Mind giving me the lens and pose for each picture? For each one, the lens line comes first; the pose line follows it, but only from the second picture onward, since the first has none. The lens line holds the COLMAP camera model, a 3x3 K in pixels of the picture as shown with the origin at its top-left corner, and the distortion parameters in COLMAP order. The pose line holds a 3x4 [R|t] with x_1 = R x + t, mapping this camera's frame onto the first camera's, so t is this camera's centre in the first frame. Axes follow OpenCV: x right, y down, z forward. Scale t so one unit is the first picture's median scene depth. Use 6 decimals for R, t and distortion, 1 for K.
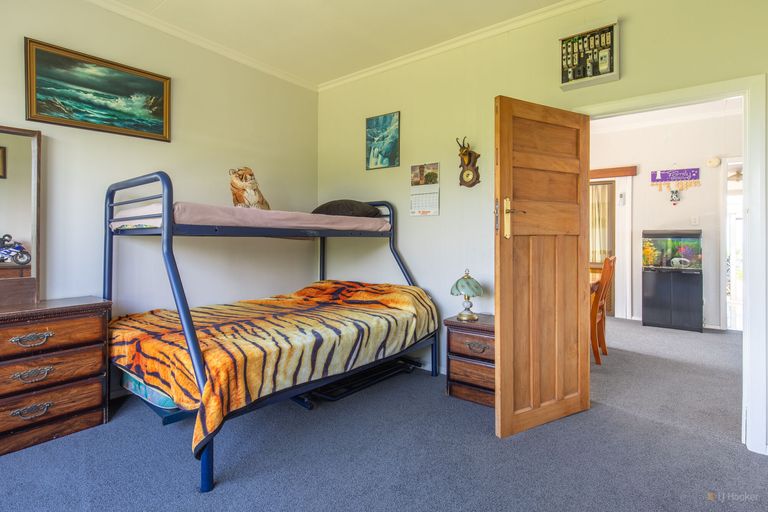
lens RADIAL K [[391.2, 0, 394.9], [0, 391.2, 236.0], [0, 0, 1]] dist [-0.000129, -0.000148]
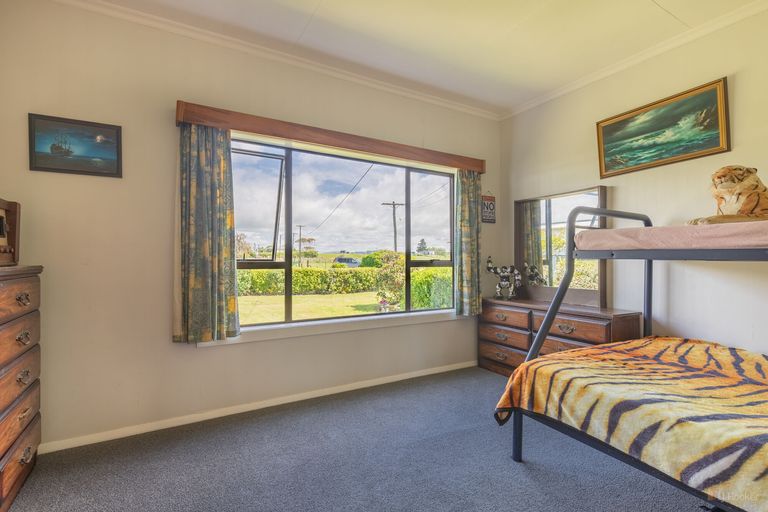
lens RADIAL K [[356.4, 0, 385.3], [0, 356.4, 258.7], [0, 0, 1]] dist [0.001309, 0.000272]
pose [[-0.380566, -0.004345, -0.924743, 0.509771], [0.001978, 0.999983, -0.005512, -0.000748], [0.924751, -0.003927, -0.380551, 0.701122]]
